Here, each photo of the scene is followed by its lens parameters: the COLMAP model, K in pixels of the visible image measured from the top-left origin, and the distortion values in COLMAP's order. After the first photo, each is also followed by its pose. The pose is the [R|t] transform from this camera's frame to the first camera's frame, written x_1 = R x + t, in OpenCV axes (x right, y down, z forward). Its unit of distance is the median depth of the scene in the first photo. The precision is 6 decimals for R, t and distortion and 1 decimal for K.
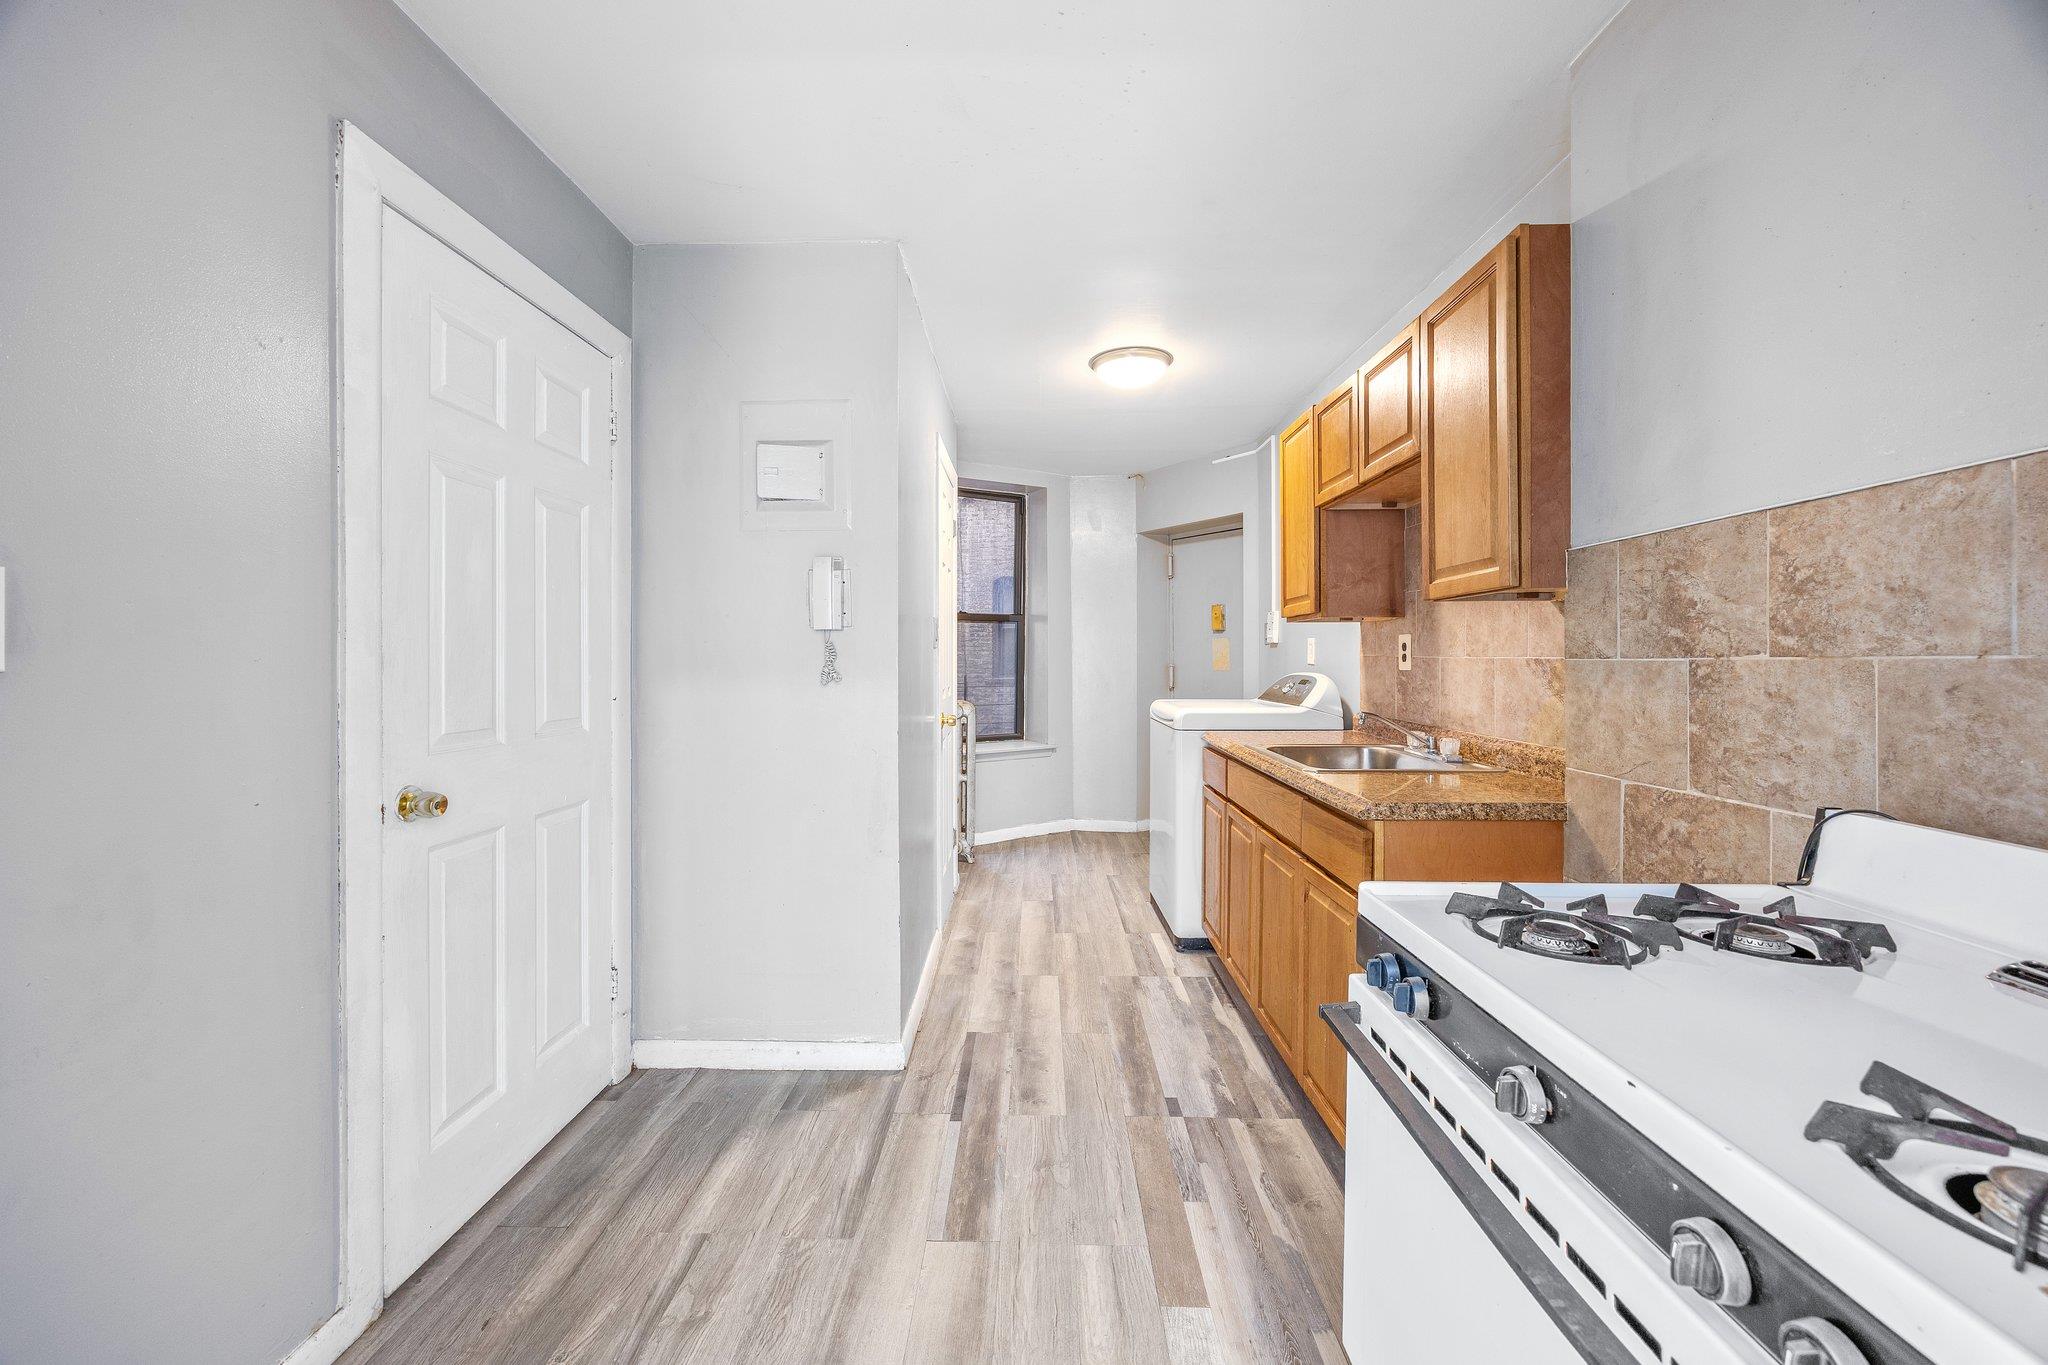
lens RADIAL K [[805.2, 0, 992.1], [0, 805.2, 609.1], [0, 0, 1]] dist [-0.003830, 0.000833]
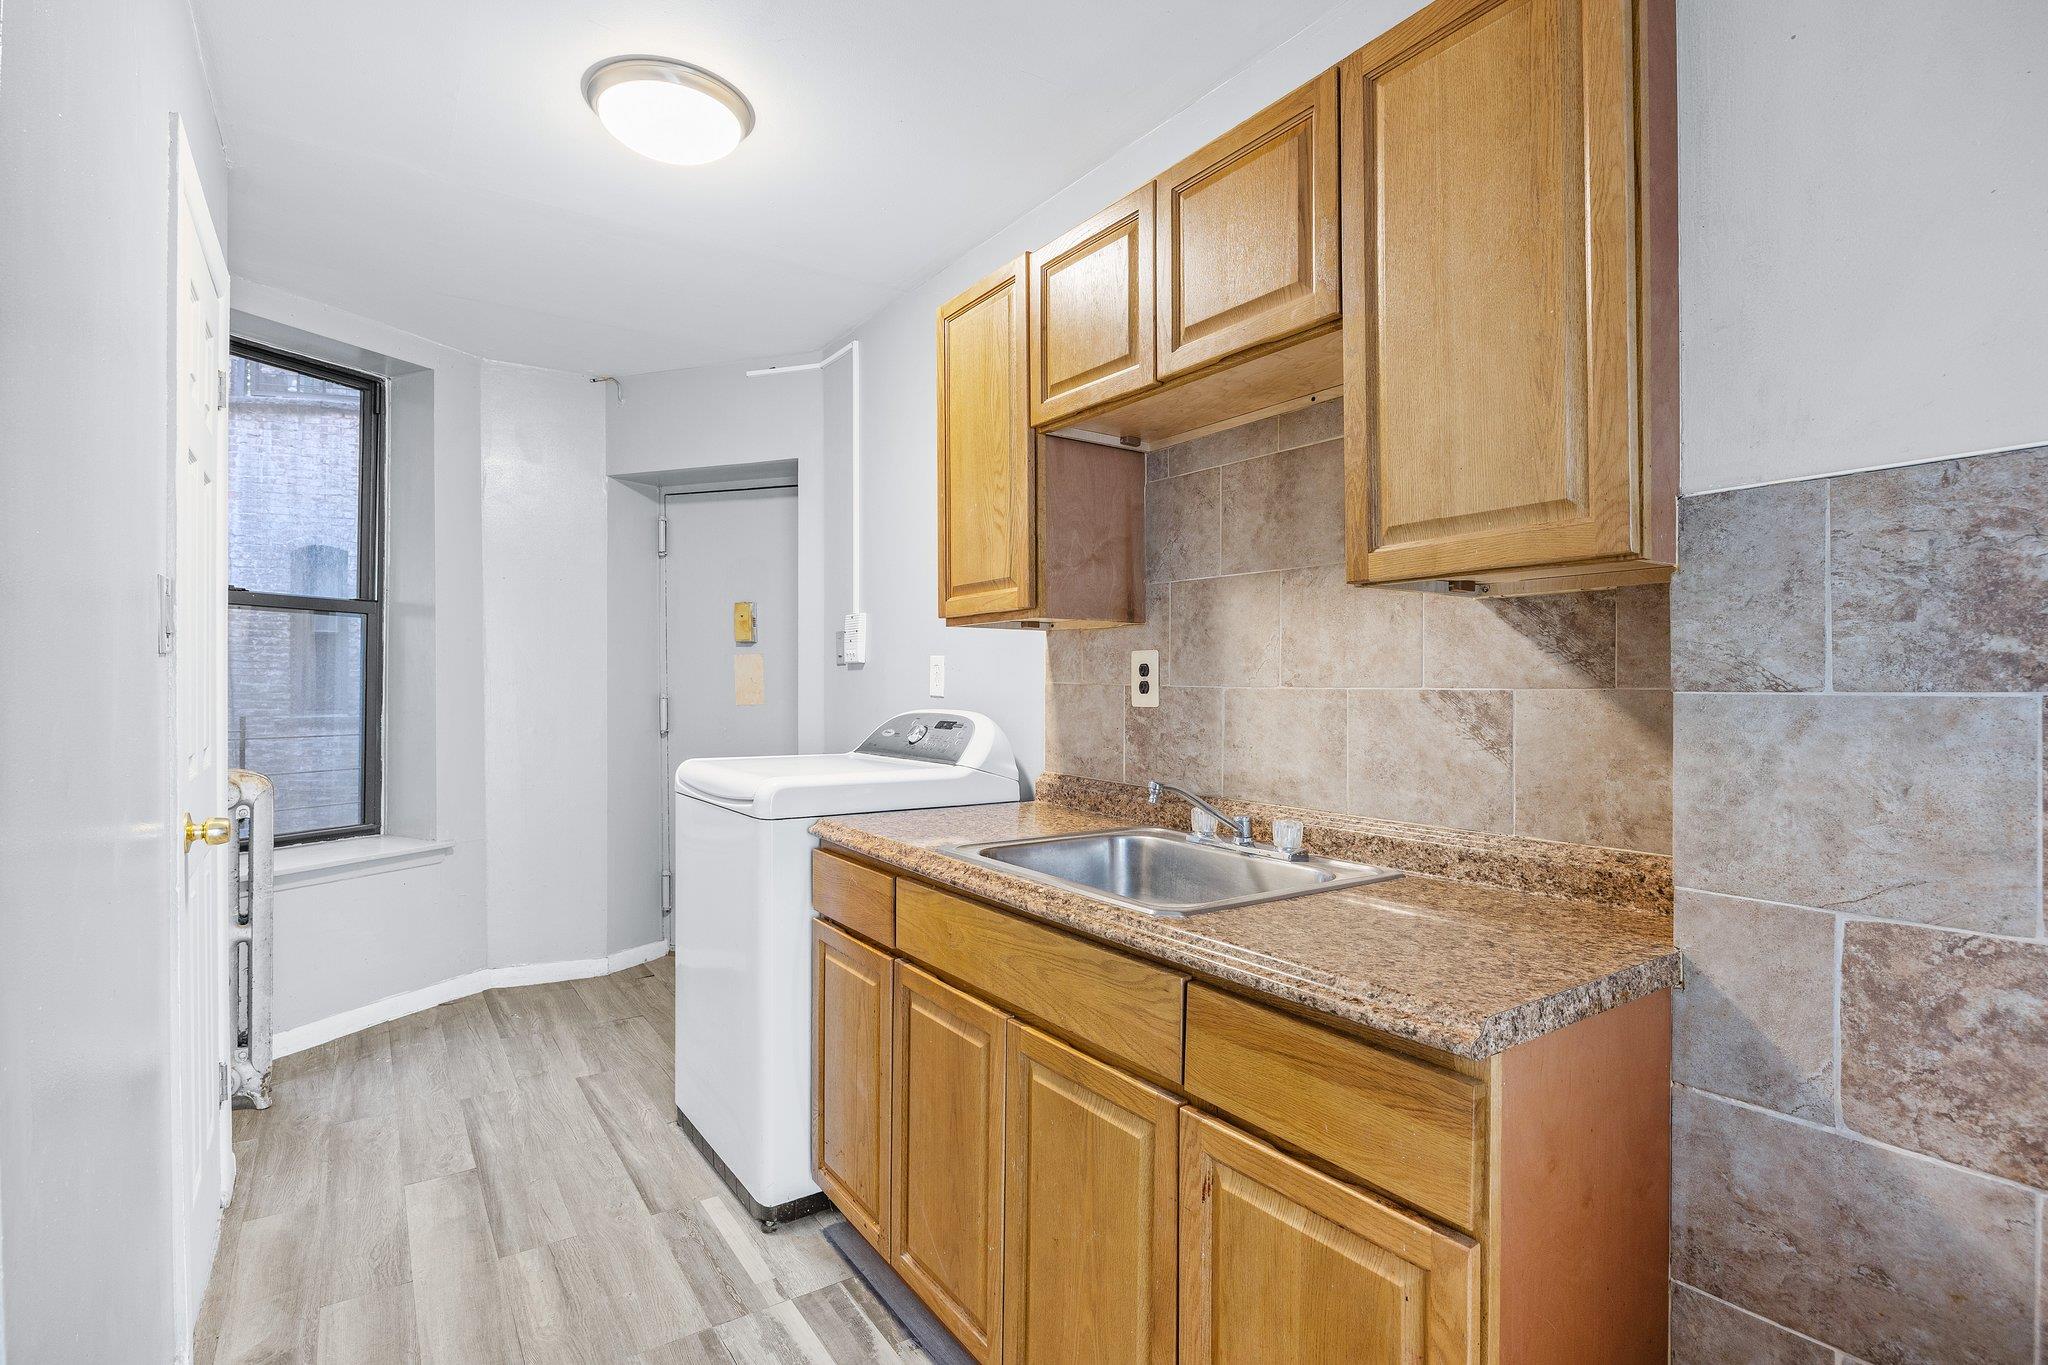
lens RADIAL K [[973.6, 0, 1018.3], [0, 973.6, 687.7], [0, 0, 1]] dist [-0.013975, 0.000673]
pose [[0.792792, 0.005078, 0.609471, -0.038985], [-0.043505, 0.997886, 0.048277, 0.033644], [-0.607938, -0.064789, 0.791337, 0.537600]]
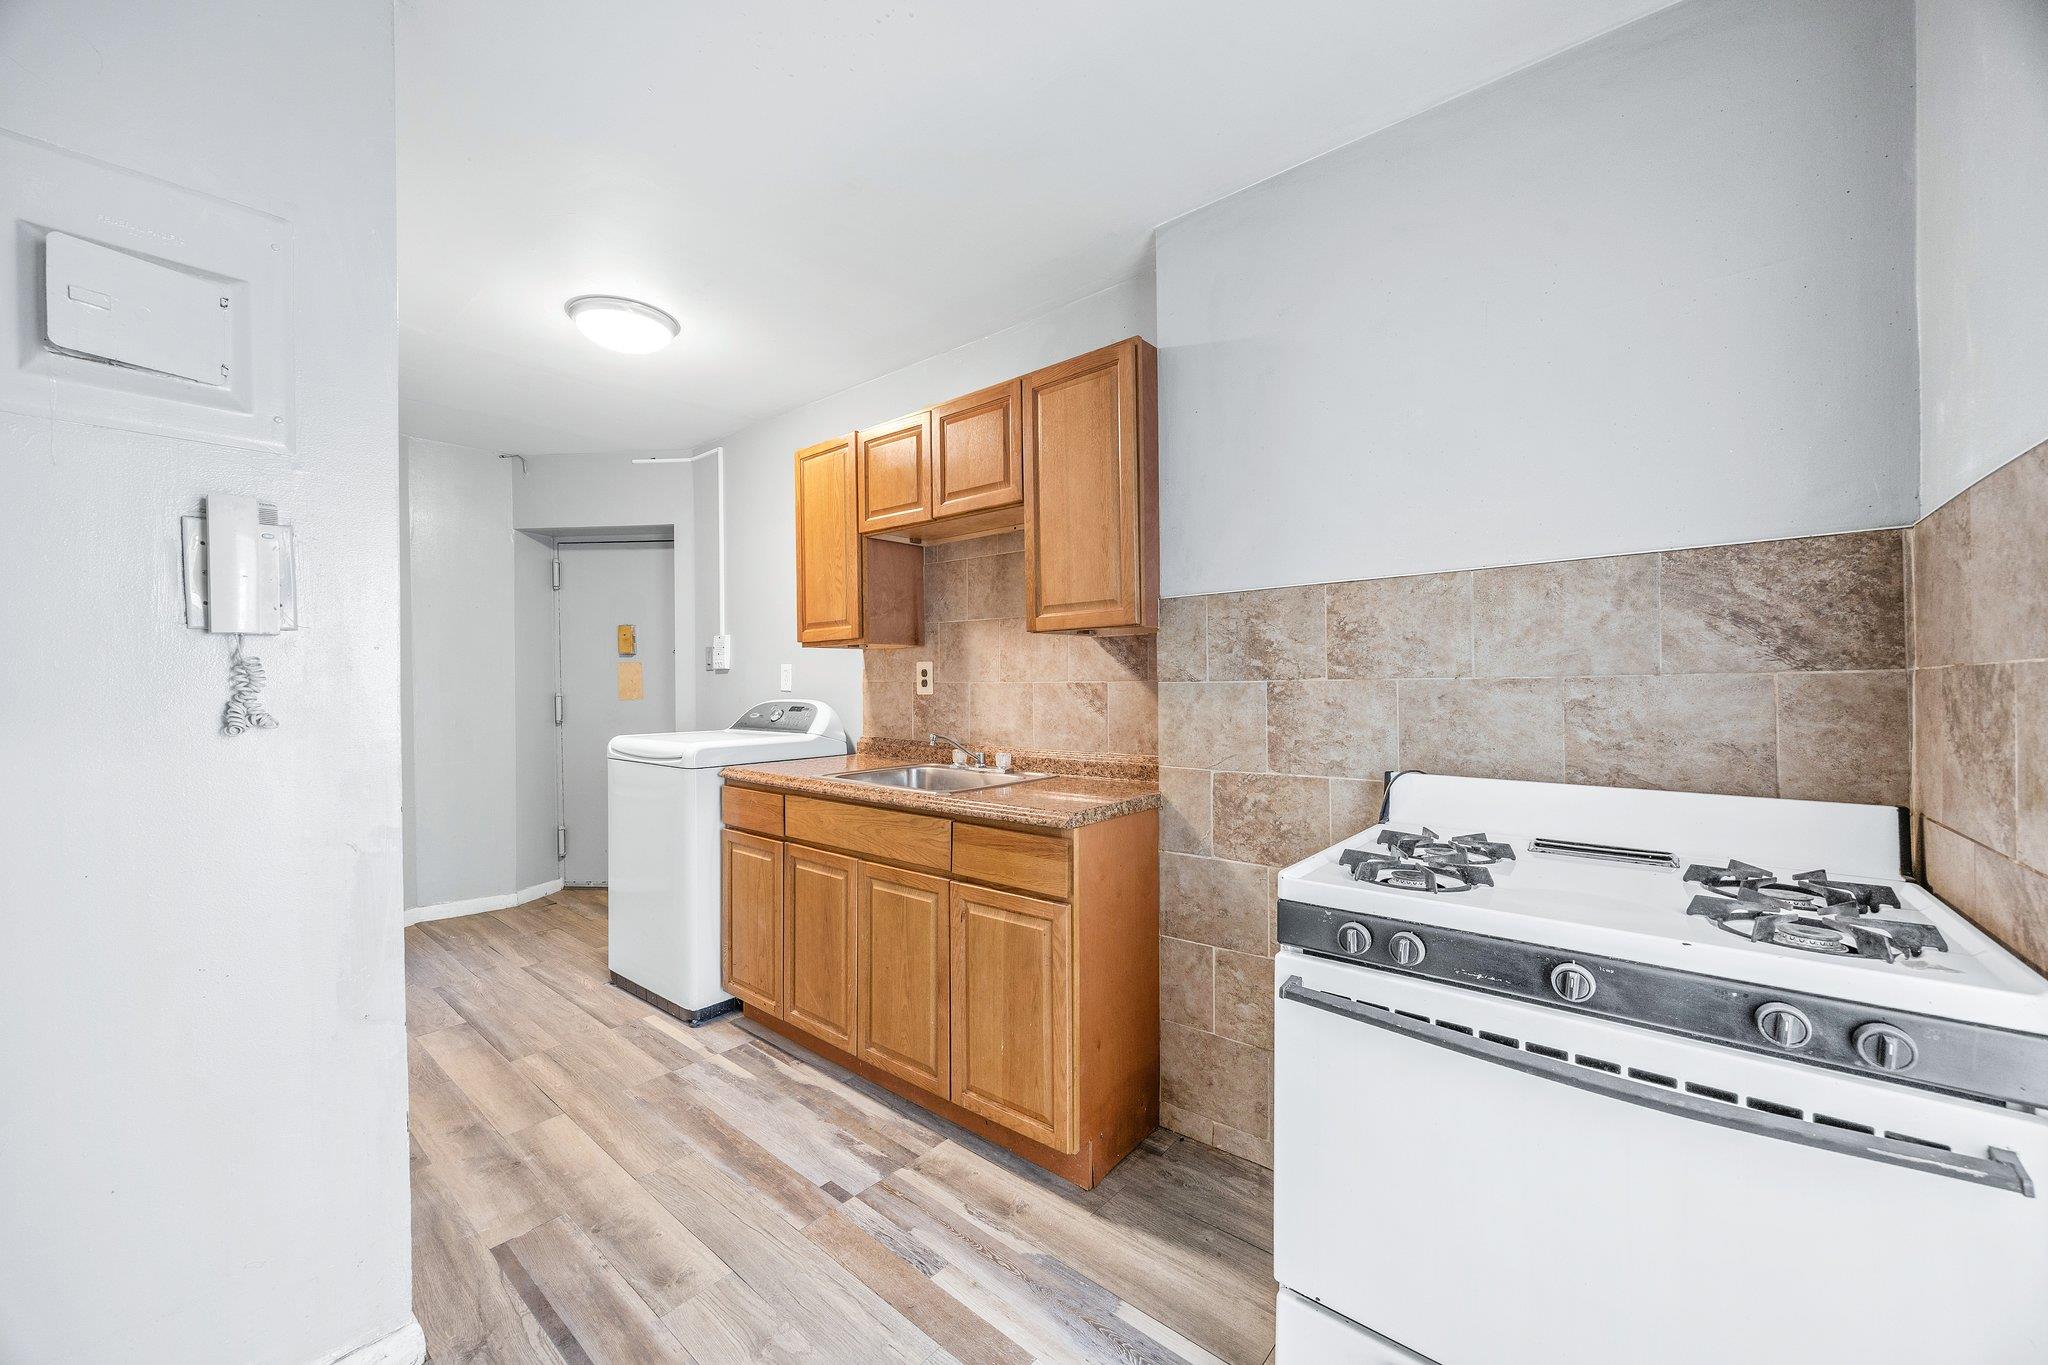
lens RADIAL K [[805.2, 0, 1018.8], [0, 805.2, 643.5], [0, 0, 1]] dist [-0.003830, 0.000833]
pose [[0.606326, 0.035767, 0.794411, -0.329244], [-0.041698, 0.999044, -0.013154, 0.018923], [-0.794122, -0.025149, 0.607238, 0.281675]]
